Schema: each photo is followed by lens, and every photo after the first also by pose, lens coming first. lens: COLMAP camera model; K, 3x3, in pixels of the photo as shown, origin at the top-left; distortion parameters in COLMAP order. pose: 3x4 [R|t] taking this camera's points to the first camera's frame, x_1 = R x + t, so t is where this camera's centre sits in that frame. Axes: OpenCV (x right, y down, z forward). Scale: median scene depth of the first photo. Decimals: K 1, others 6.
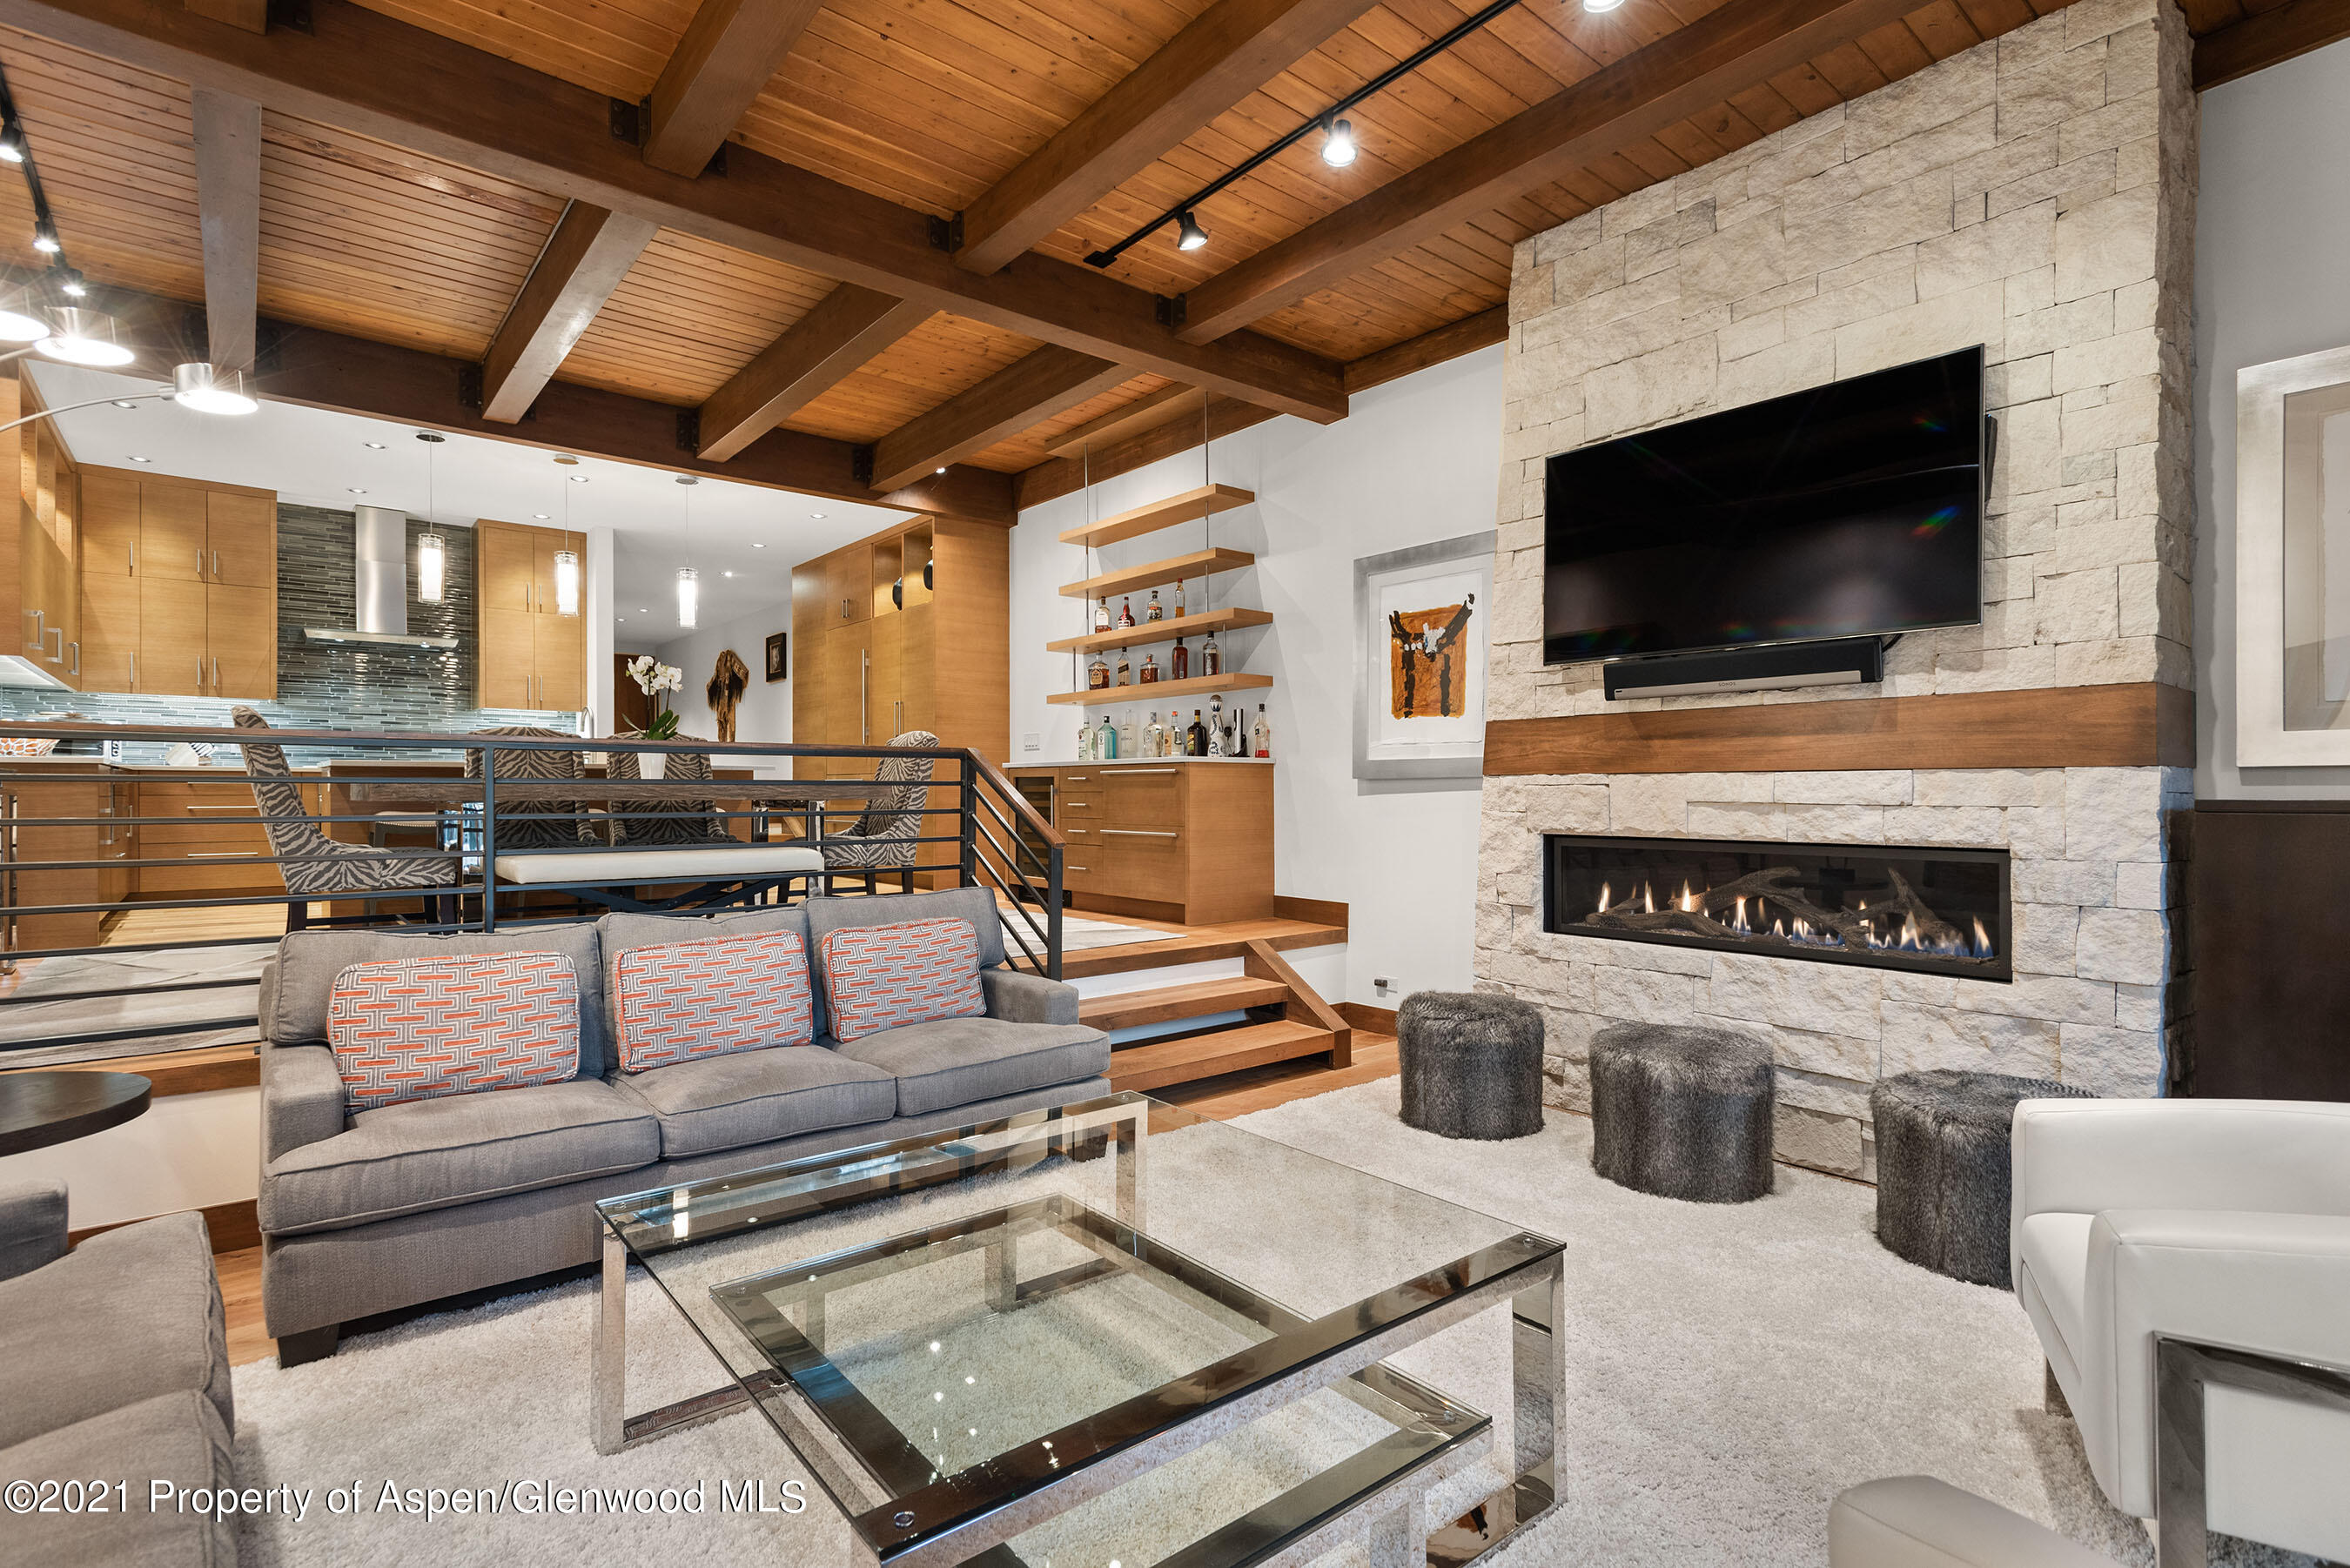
lens RADIAL K [[1128.1, 0, 1172.0], [0, 1128.1, 789.4], [0, 0, 1]] dist [0.017396, -0.000479]
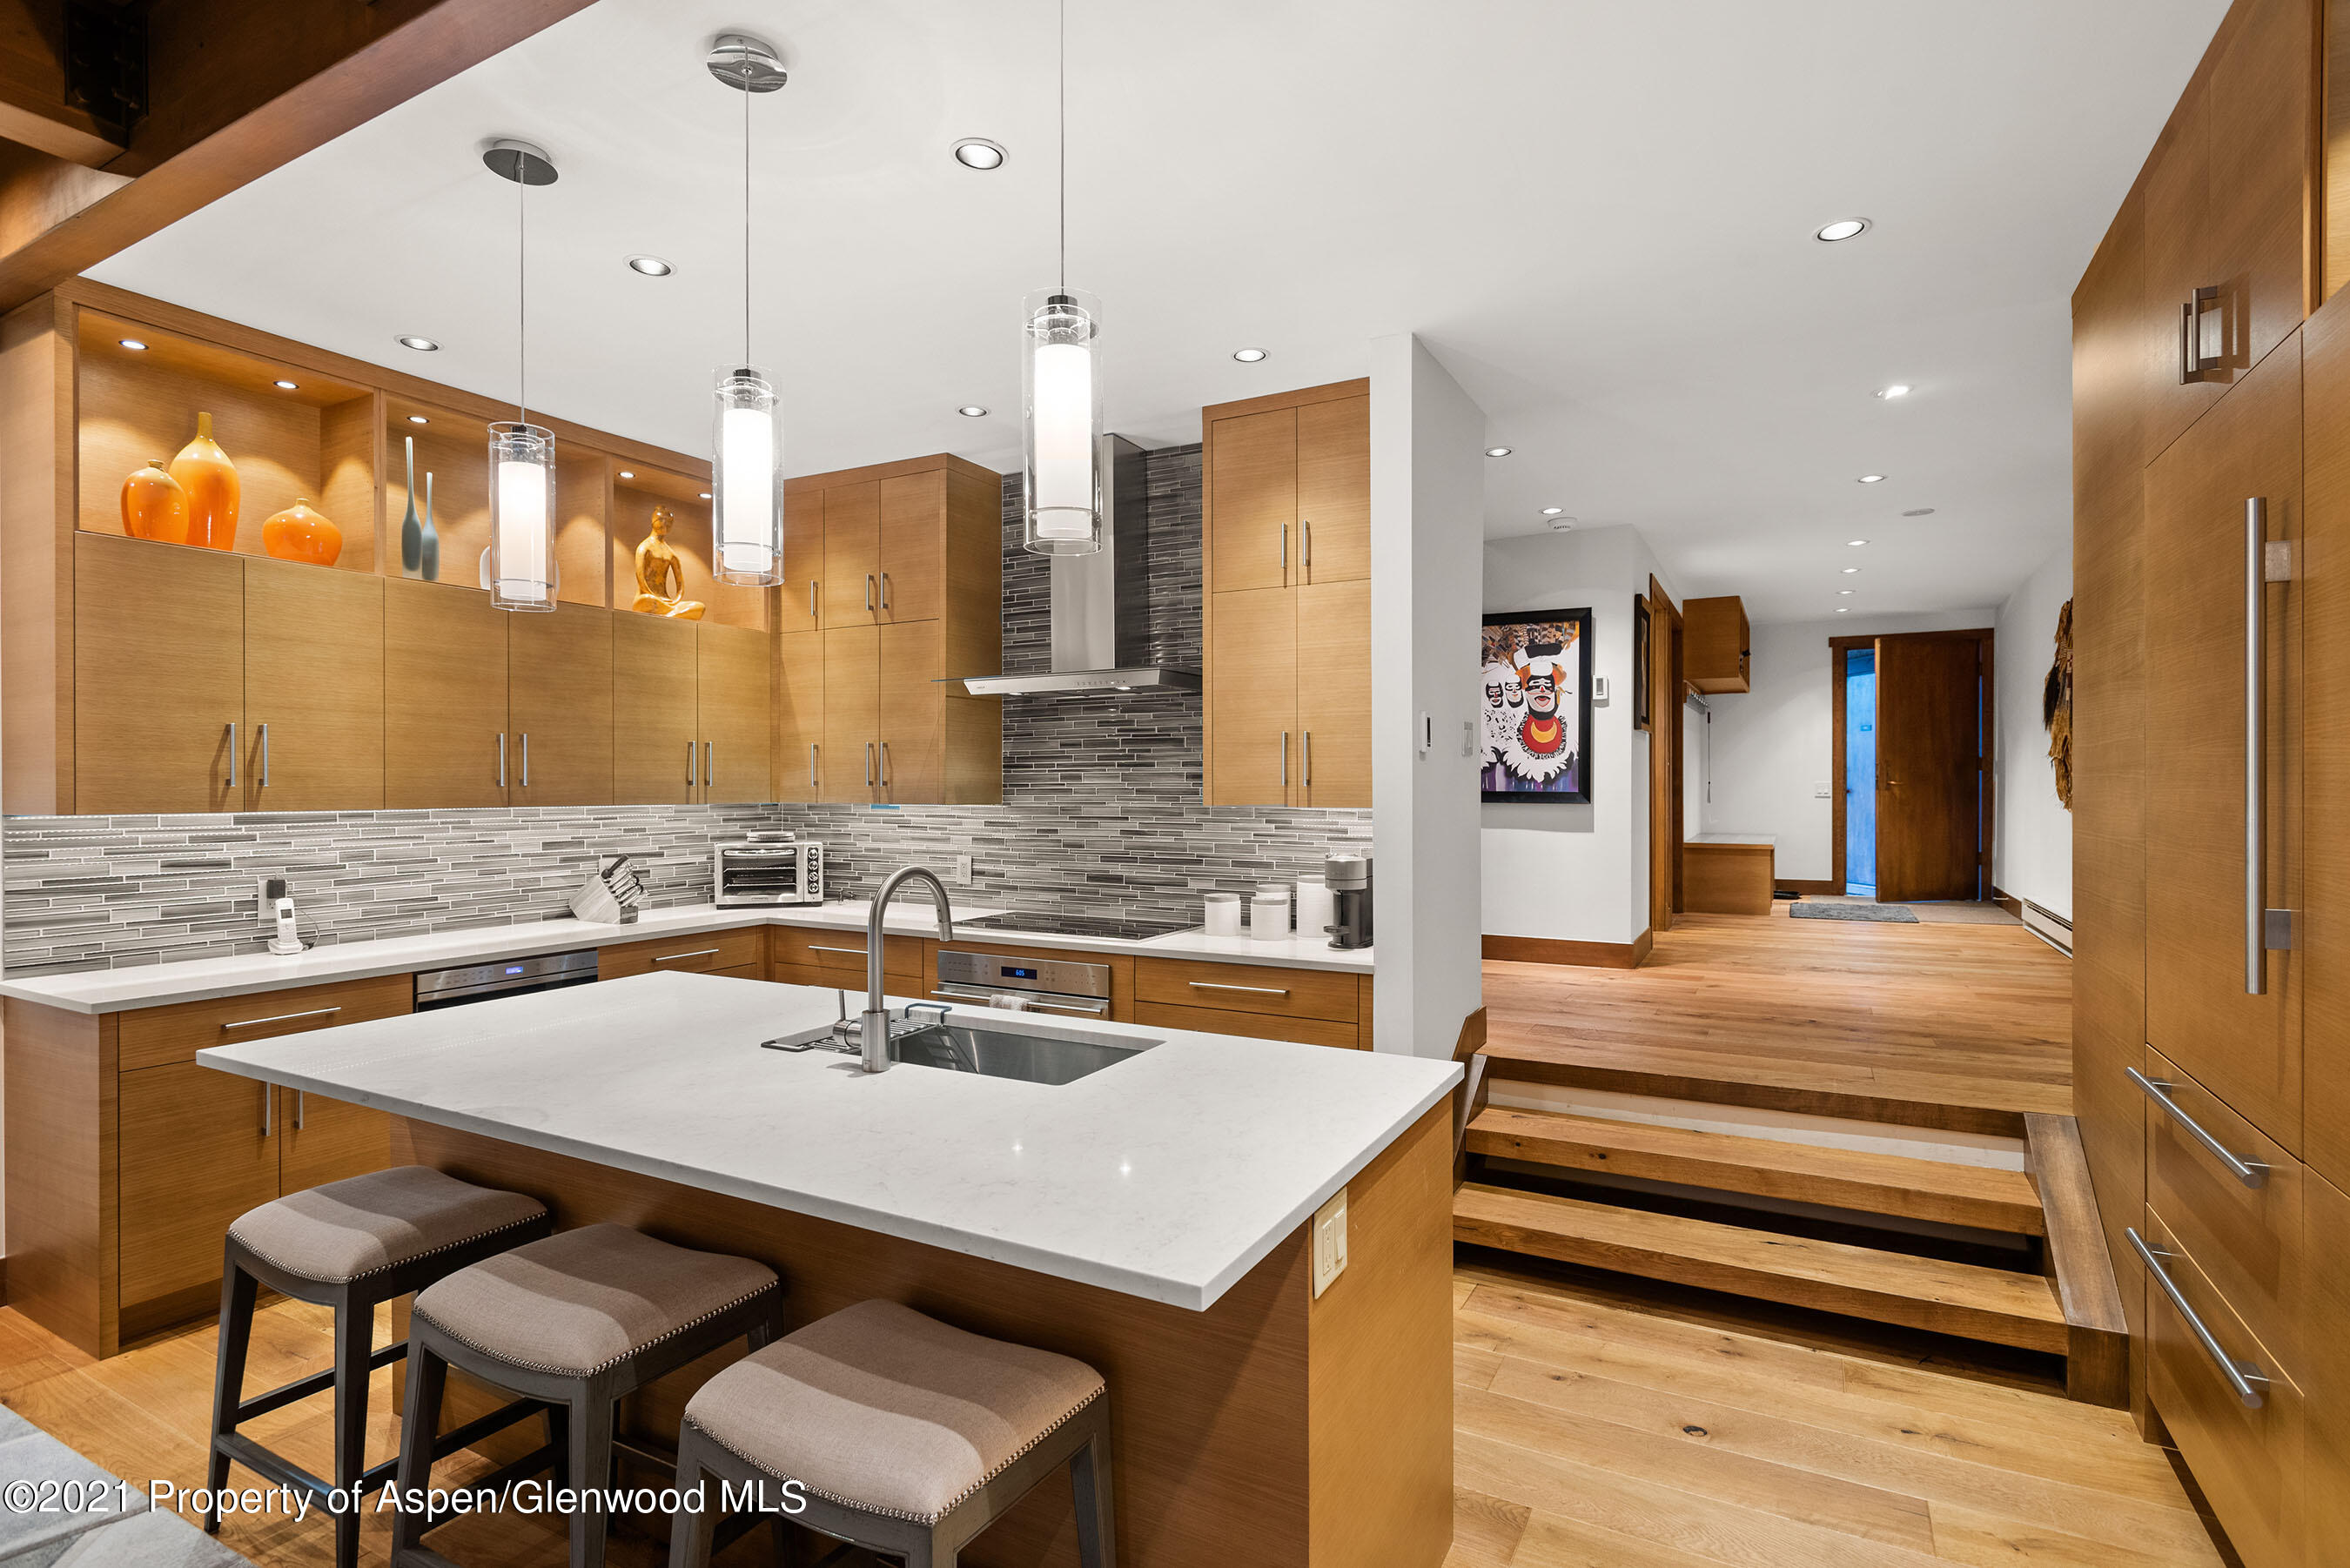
lens RADIAL K [[1141.8, 0, 1175.0], [0, 1141.8, 784.0], [0, 0, 1]] dist [0.000710, 0.000274]
pose [[0.370707, -0.000433, -0.928750, -0.263176], [0.002387, 0.999997, 0.000487, -0.124966], [0.928747, -0.002398, 0.370707, 1.243872]]
